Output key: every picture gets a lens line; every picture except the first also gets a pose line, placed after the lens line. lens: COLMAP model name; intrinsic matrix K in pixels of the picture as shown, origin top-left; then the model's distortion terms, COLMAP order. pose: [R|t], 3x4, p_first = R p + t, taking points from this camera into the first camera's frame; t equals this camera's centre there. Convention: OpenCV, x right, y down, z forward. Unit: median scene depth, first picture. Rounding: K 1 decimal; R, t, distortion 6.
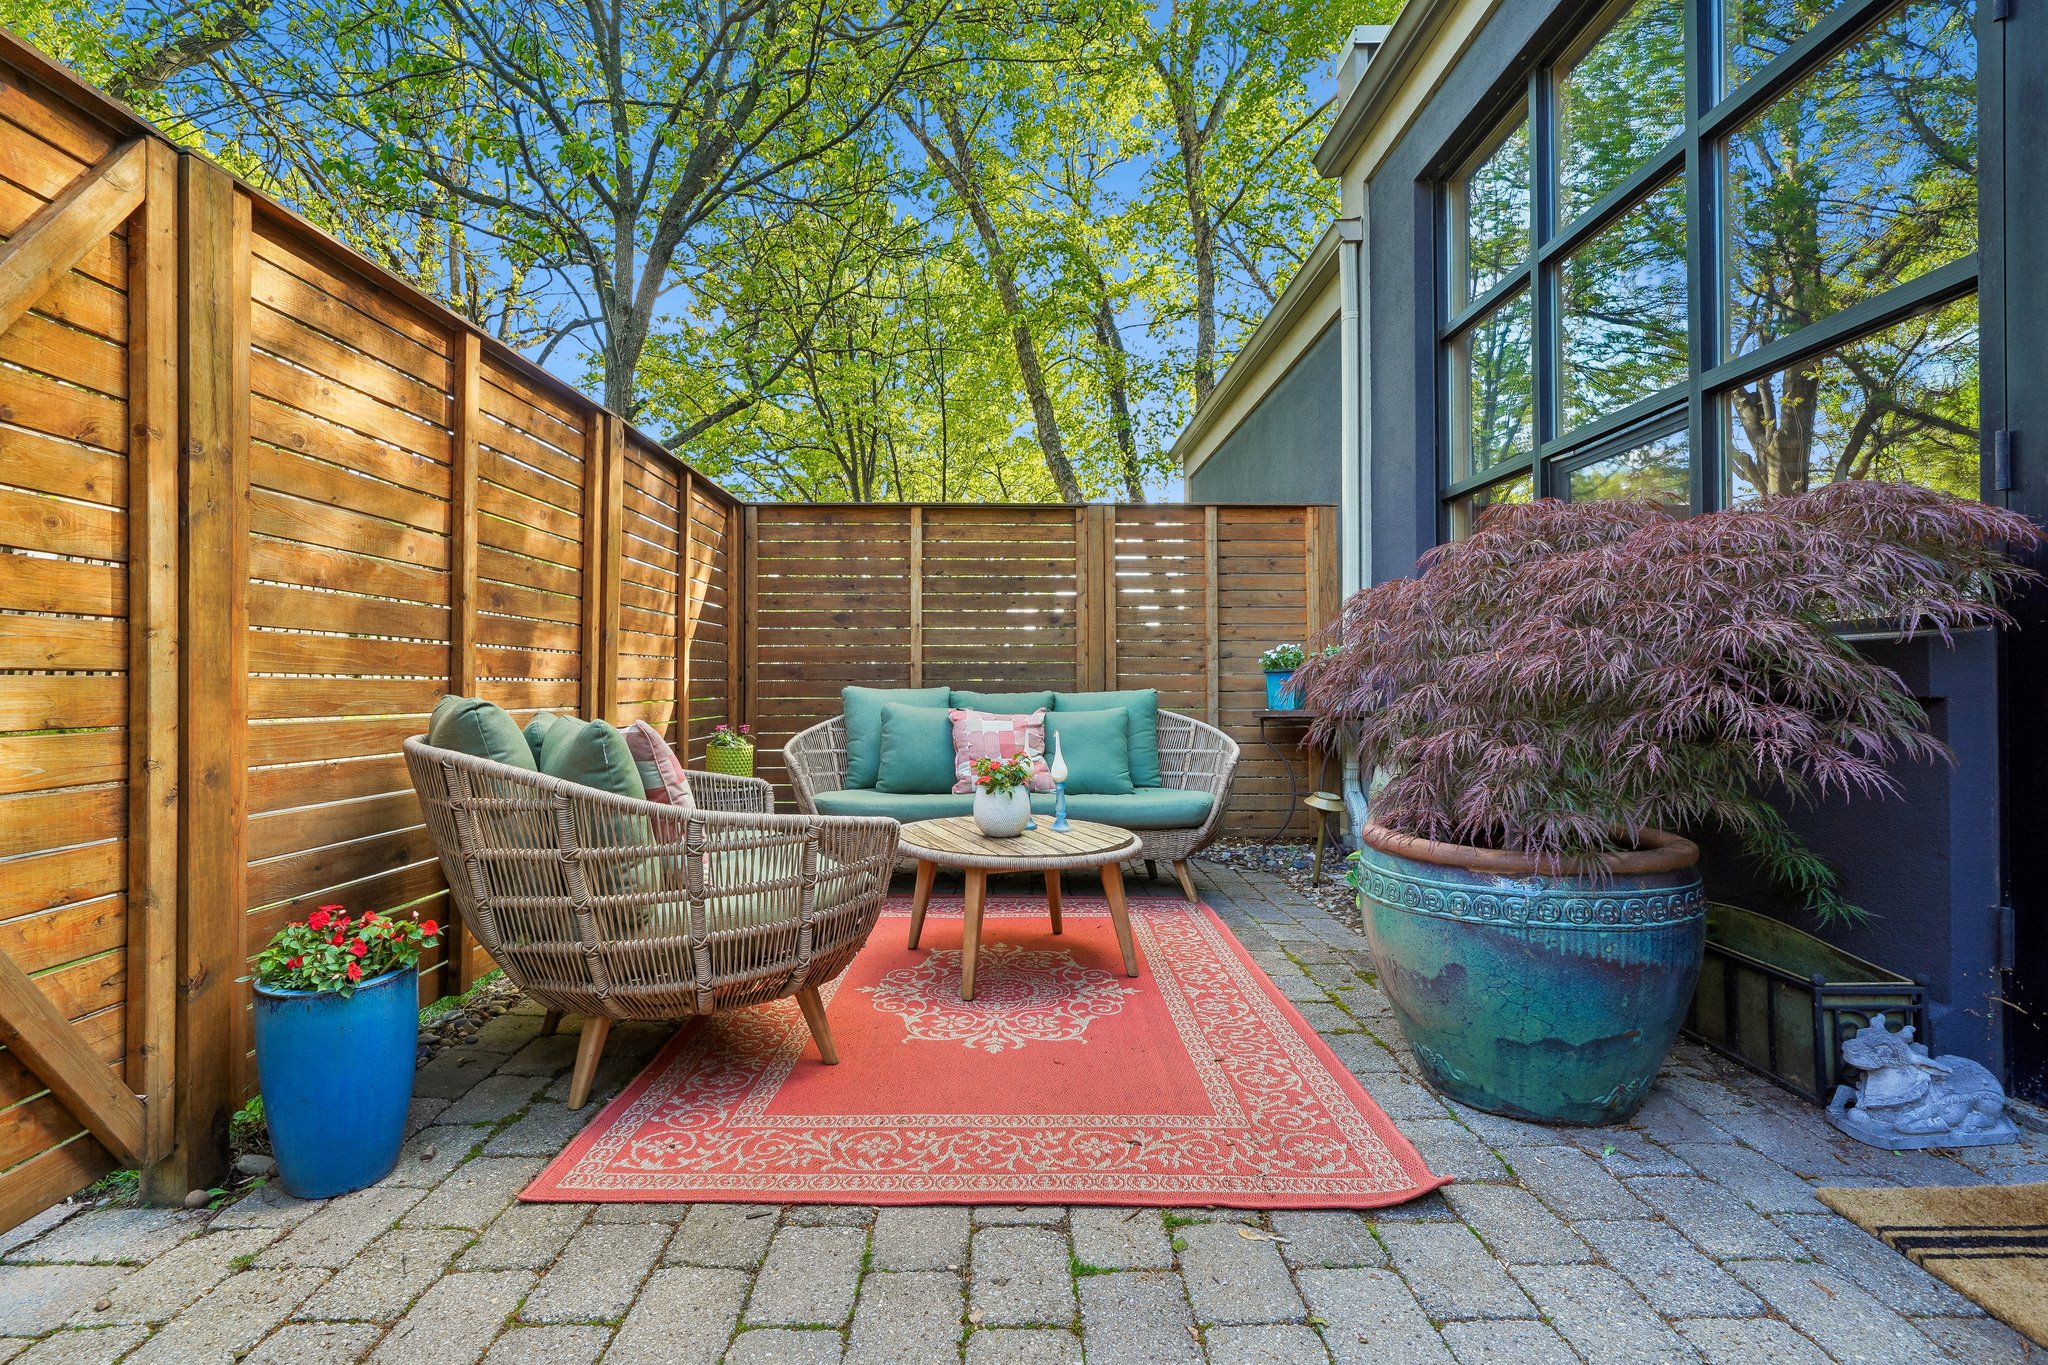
lens RADIAL K [[905.6, 0, 1010.9], [0, 905.6, 671.7], [0, 0, 1]] dist [-0.014480, 0.000228]
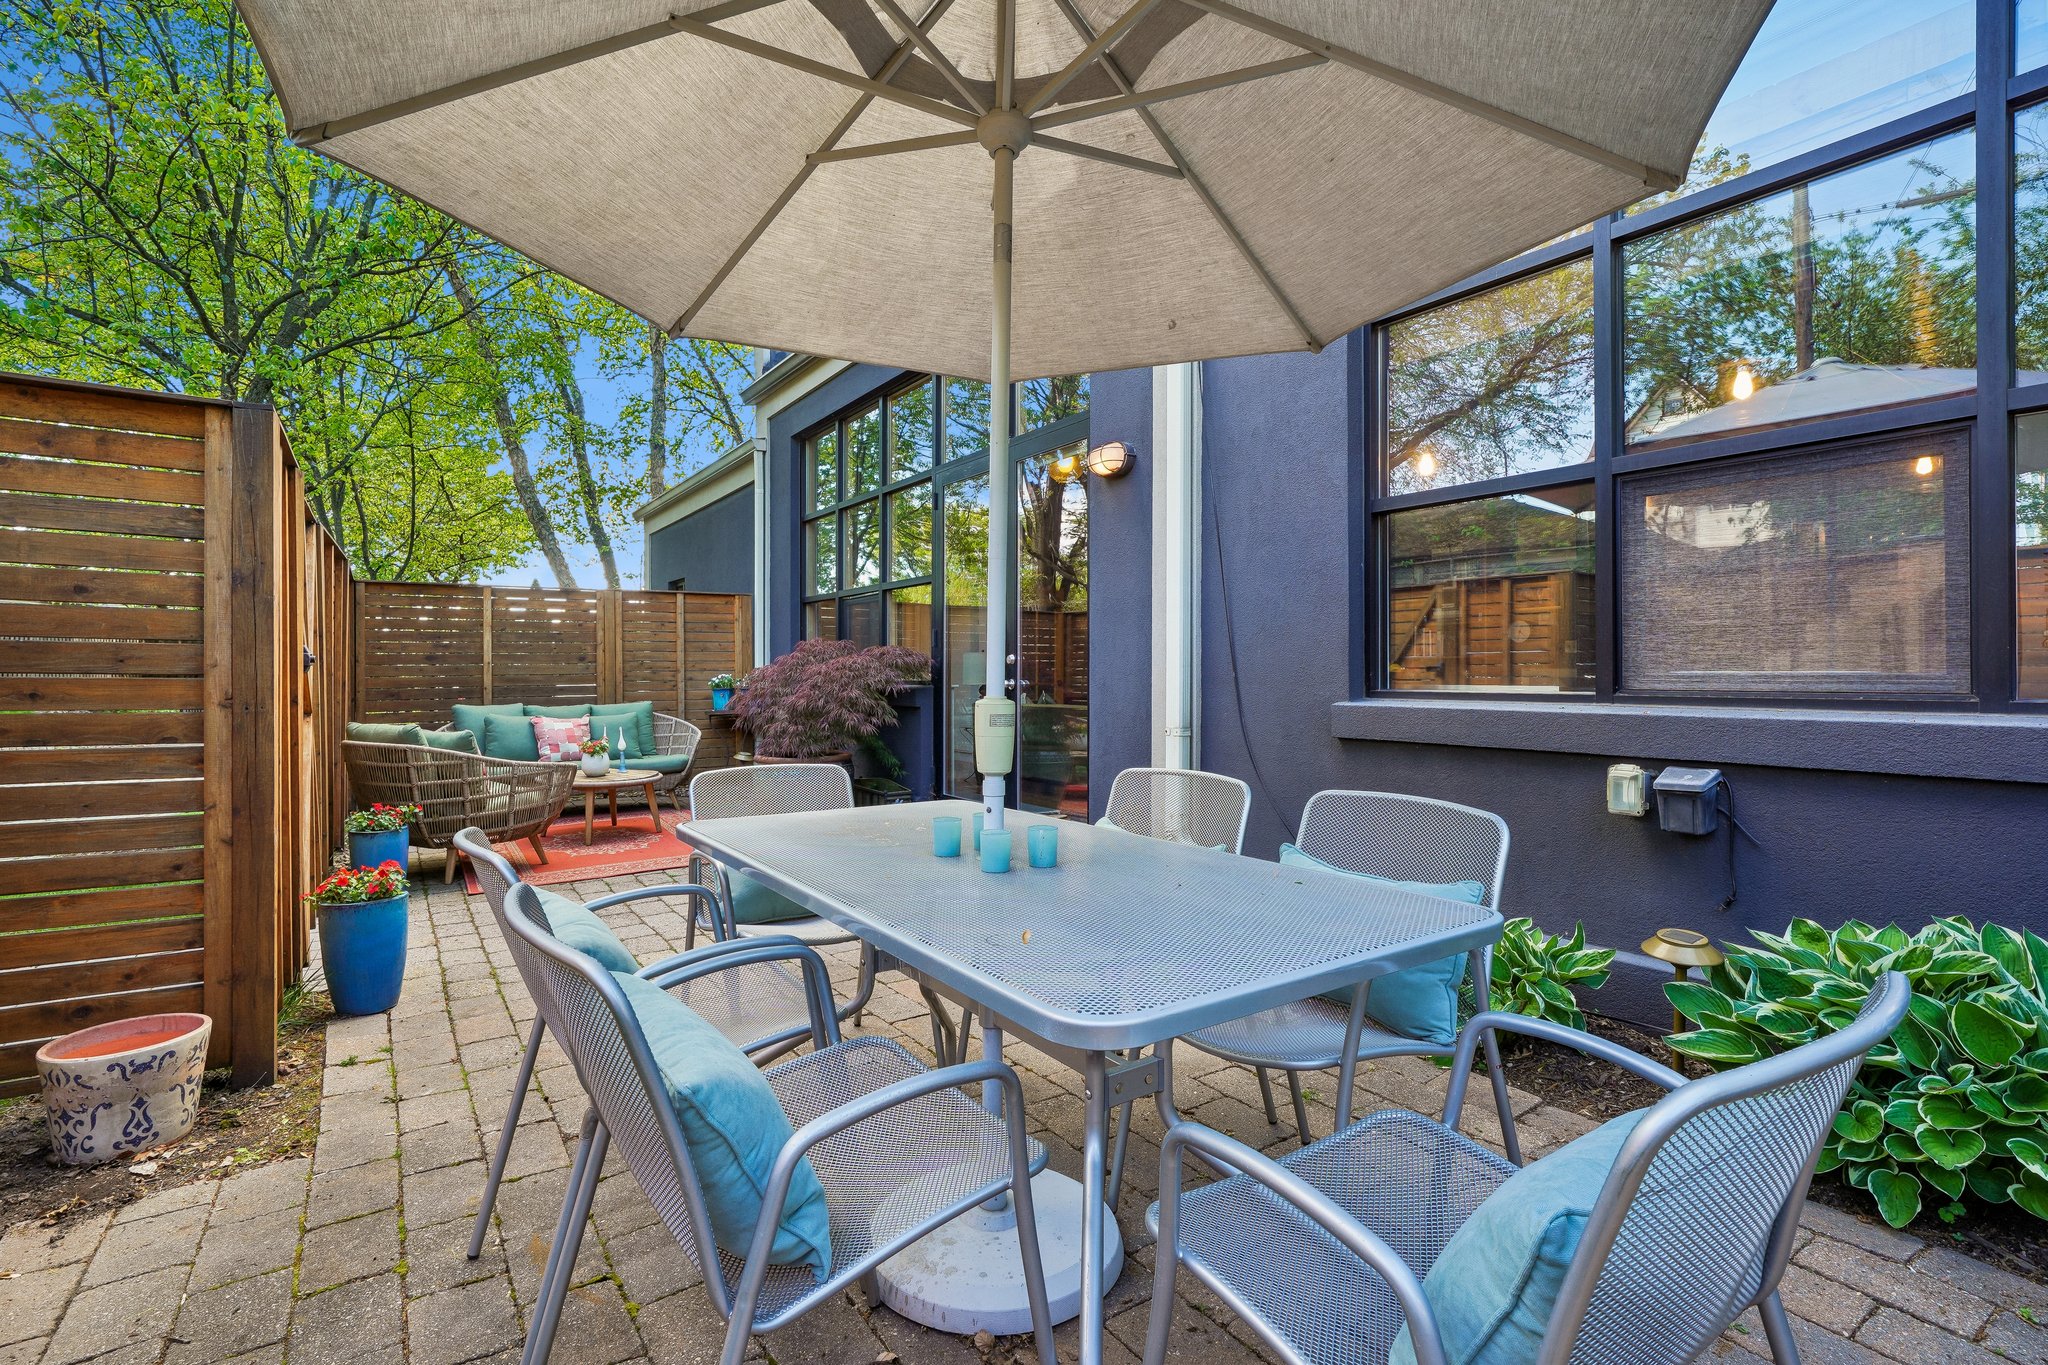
lens RADIAL K [[905.6, 0, 1010.9], [0, 905.6, 671.7], [0, 0, 1]] dist [-0.014480, 0.000228]
pose [[0.820395, -0.006312, 0.571763, -0.284088], [-0.002604, 0.999887, 0.014773, -0.068872], [-0.571792, -0.013609, 0.820286, -0.890536]]
